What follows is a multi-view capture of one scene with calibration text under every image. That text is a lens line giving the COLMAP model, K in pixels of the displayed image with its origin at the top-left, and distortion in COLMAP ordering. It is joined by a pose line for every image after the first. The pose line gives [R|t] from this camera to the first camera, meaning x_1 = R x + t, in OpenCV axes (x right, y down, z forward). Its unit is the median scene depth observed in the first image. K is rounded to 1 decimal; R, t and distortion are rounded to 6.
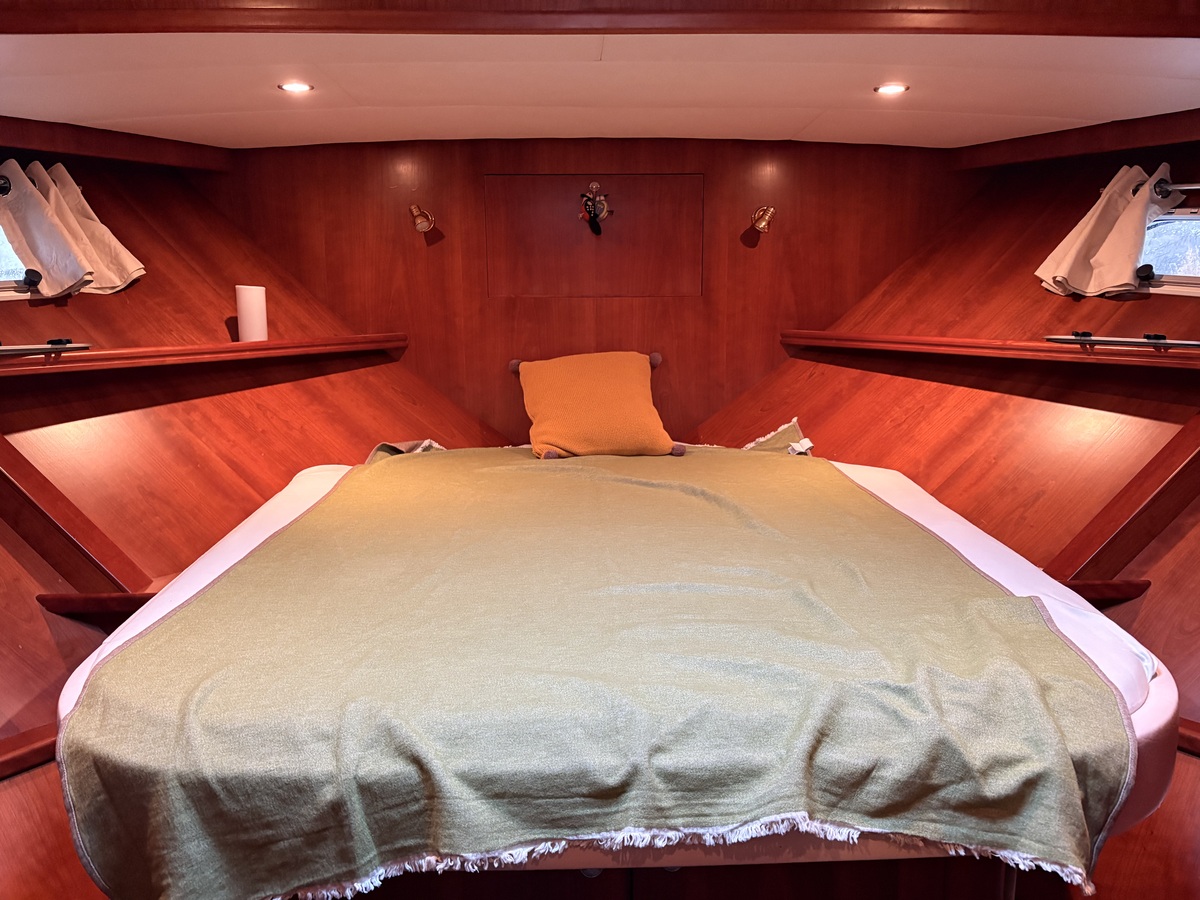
lens RADIAL K [[911.6, 0, 600.2], [0, 911.6, 457.0], [0, 0, 1]] dist [0.047835, -0.043764]
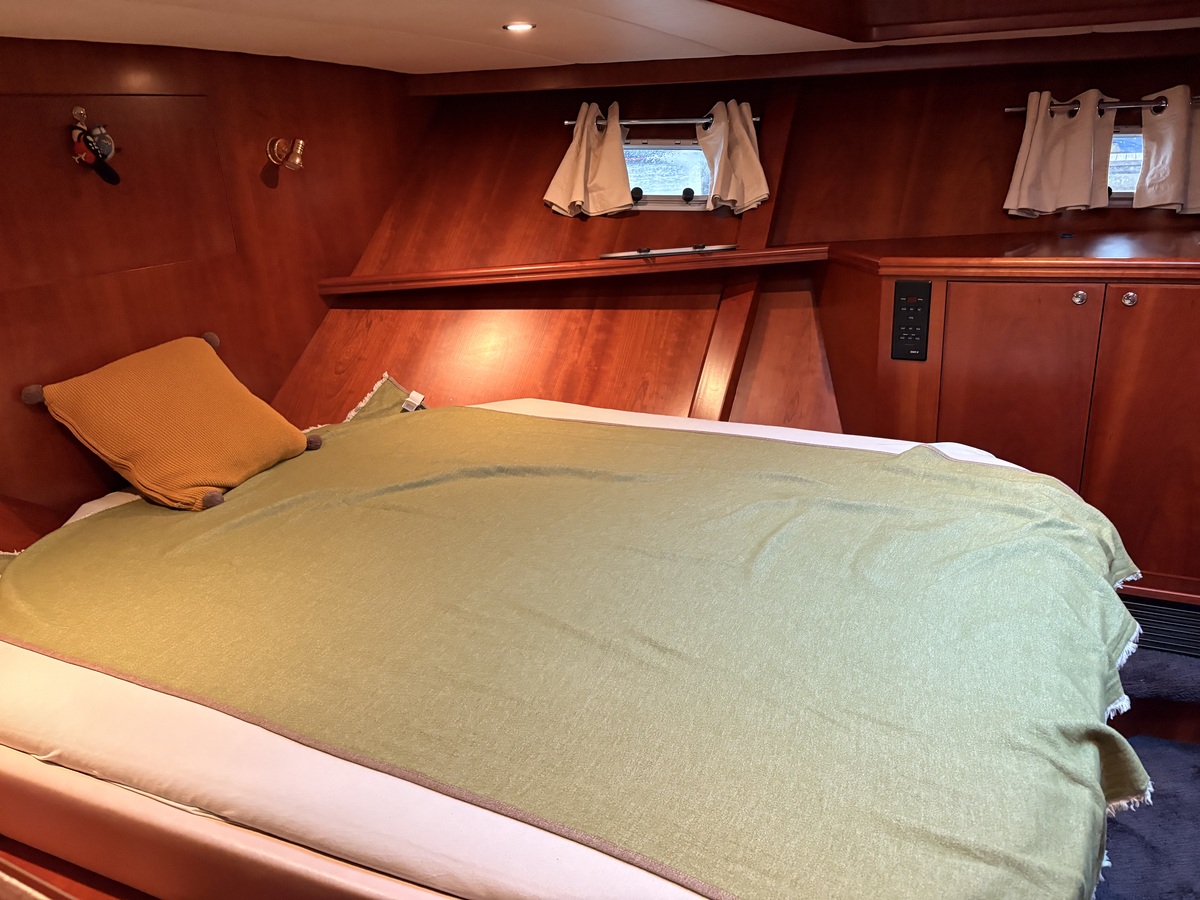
lens RADIAL K [[911.6, 0, 600.2], [0, 911.6, 457.0], [0, 0, 1]] dist [0.047835, -0.043764]
pose [[0.507801, -0.306503, 0.805105, -0.455870], [0.210206, 0.950402, 0.229235, -0.129974], [-0.835435, 0.052832, 0.547044, 0.316169]]
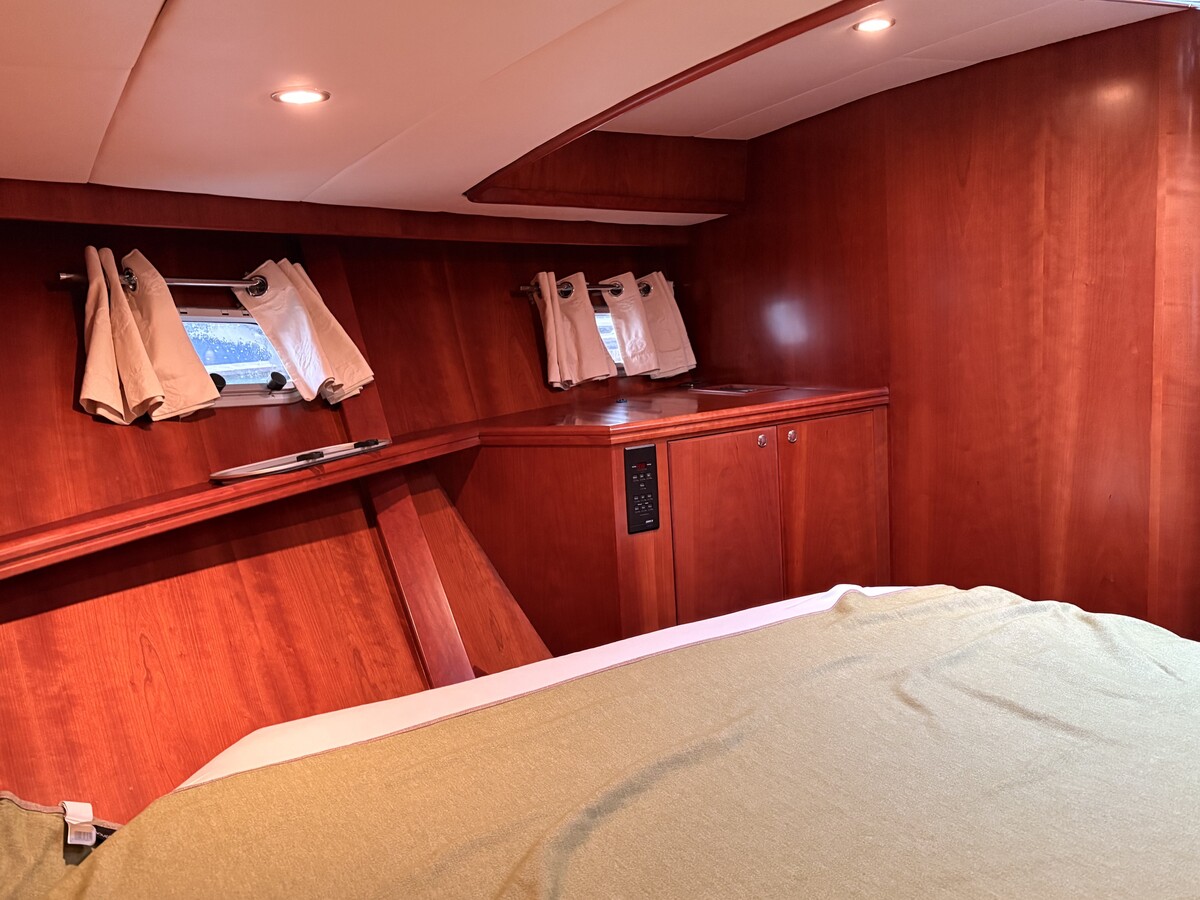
lens RADIAL K [[957.4, 0, 599.2], [0, 957.4, 470.0], [0, 0, 1]] dist [0.036386, -0.005574]
pose [[-0.472282, -0.115342, 0.873868, -0.269745], [0.223479, 0.943339, 0.245291, -0.217806], [-0.852647, 0.311138, -0.419746, 0.911545]]
